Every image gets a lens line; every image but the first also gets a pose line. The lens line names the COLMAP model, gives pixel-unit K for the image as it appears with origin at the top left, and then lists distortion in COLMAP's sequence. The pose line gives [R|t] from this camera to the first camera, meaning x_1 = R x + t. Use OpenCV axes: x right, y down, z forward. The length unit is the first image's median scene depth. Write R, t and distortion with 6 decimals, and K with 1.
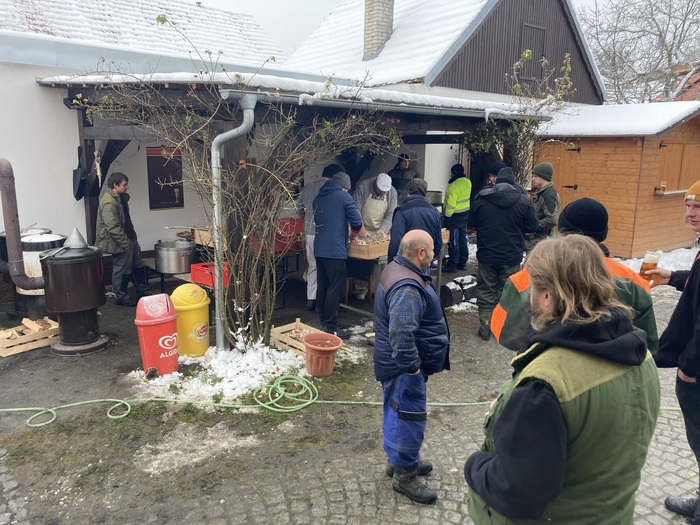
lens RADIAL K [[569.0, 0, 350.0], [0, 569.0, 262.5], [0, 0, 1]] dist [0.038590, -0.002020]
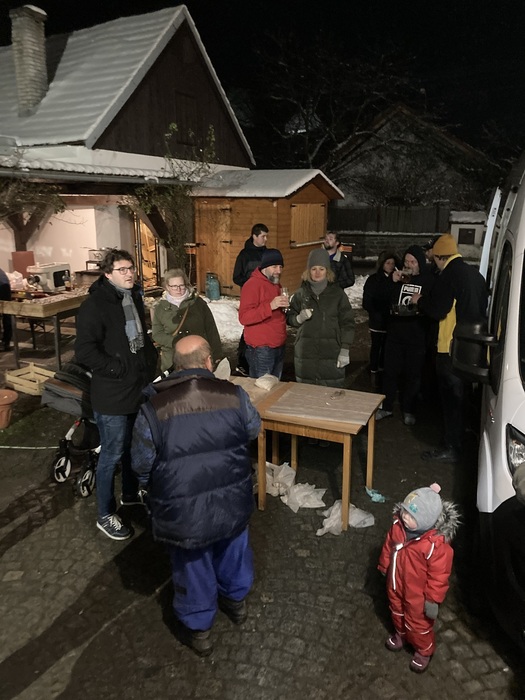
lens RADIAL K [[569.0, 0, 262.5], [0, 569.0, 350.0], [0, 0, 1]] dist [0.038590, -0.002020]
pose [[0.921134, -0.101633, 0.375742, -0.005120], [0.081767, 0.994295, 0.068492, 0.014159], [-0.380559, -0.032367, 0.924190, -0.116885]]
